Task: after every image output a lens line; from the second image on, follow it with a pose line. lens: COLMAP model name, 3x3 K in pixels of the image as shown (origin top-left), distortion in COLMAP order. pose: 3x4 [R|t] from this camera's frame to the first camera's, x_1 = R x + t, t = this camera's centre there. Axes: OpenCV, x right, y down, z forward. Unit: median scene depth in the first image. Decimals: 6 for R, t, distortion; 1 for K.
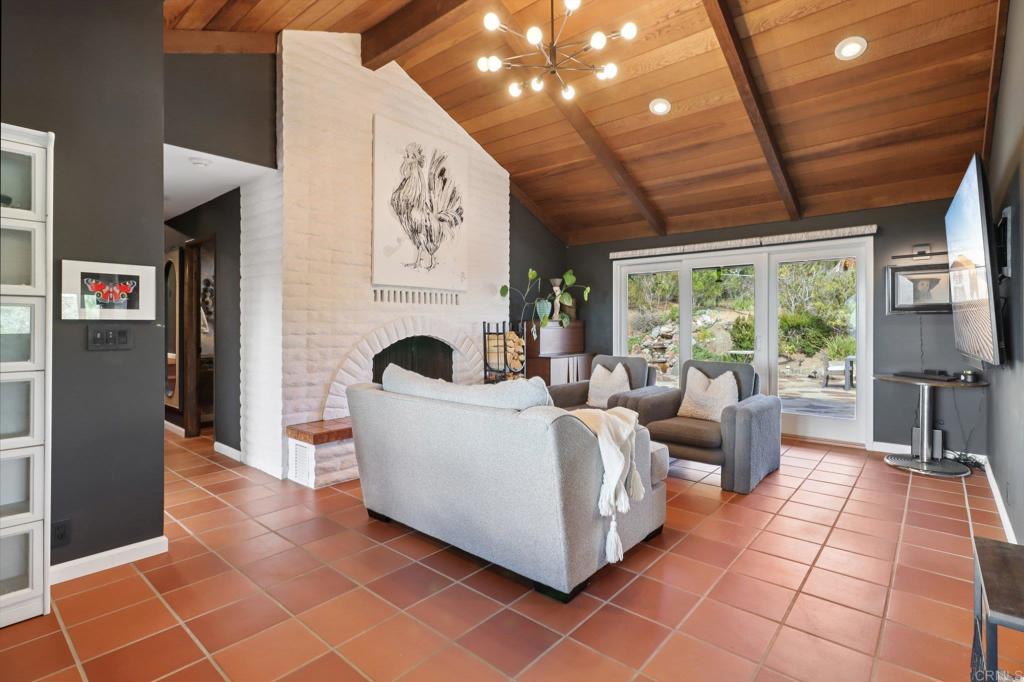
lens RADIAL K [[483.9, 0, 517.8], [0, 483.9, 325.2], [0, 0, 1]] dist [0.000569, 0.000091]
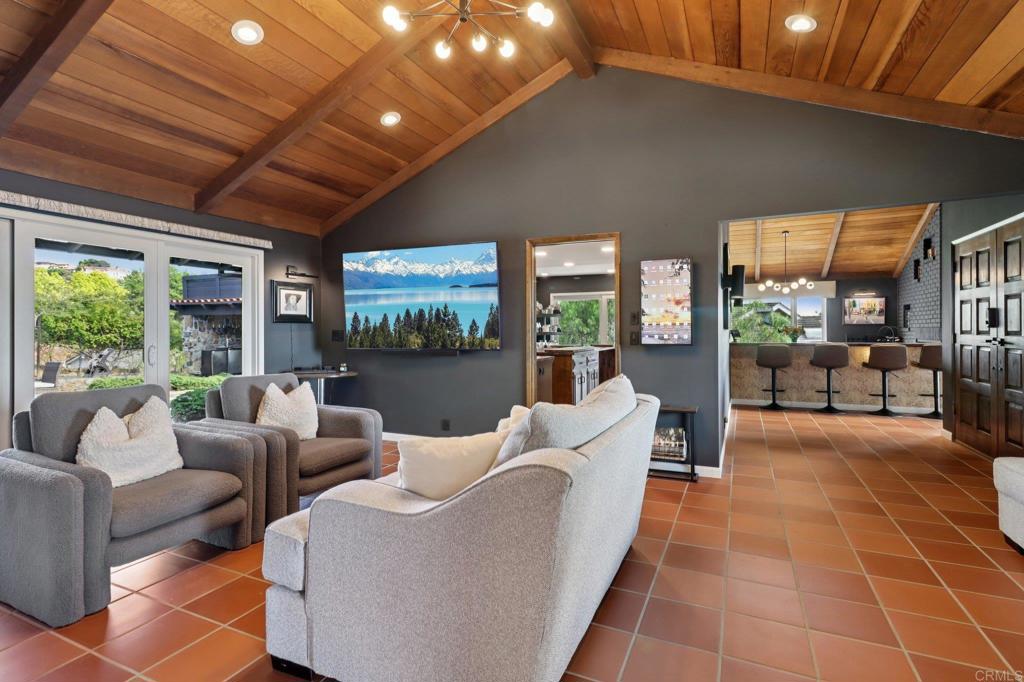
lens RADIAL K [[483.9, 0, 517.8], [0, 483.9, 325.2], [0, 0, 1]] dist [0.000569, 0.000091]
pose [[-0.277755, 0.010554, 0.960594, -0.494318], [0.000719, 0.999942, -0.010778, -0.000787], [-0.960652, -0.002303, -0.277747, 0.751942]]
